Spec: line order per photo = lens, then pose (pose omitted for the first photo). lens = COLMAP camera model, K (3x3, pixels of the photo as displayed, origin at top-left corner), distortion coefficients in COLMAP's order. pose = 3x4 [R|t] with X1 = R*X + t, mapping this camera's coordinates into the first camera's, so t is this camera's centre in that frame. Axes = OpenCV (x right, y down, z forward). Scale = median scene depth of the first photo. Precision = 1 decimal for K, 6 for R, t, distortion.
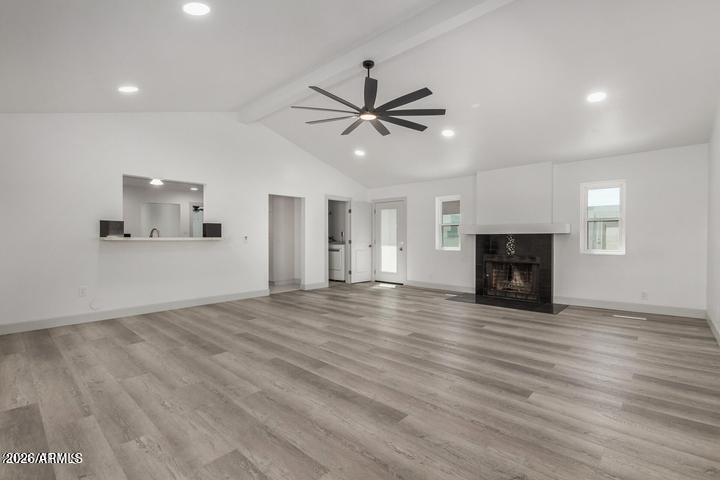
lens RADIAL K [[319.7, 0, 360.0], [0, 319.7, 240.0], [0, 0, 1]] dist [-0.029749, 0.000667]
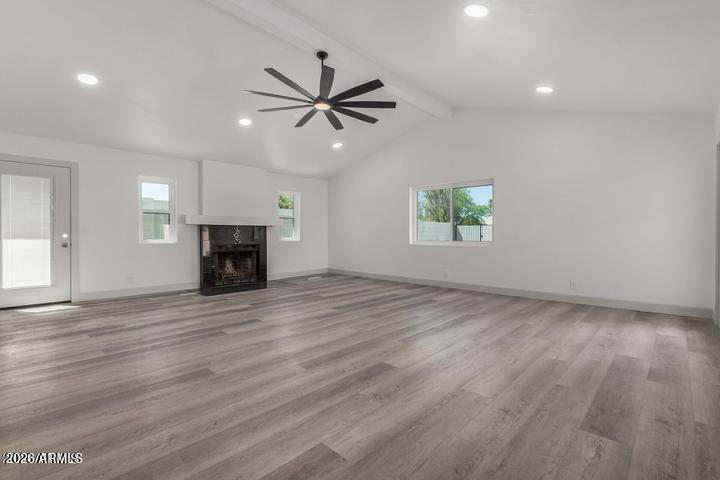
lens RADIAL K [[333.6, 0, 360.0], [0, 333.6, 240.0], [0, 0, 1]] dist [0.001762, -0.000005]
pose [[0.048964, -0.023158, 0.998532, -0.845174], [0.002229, 0.999731, 0.023077, 0.007285], [-0.998798, 0.001096, 0.049003, 0.666809]]
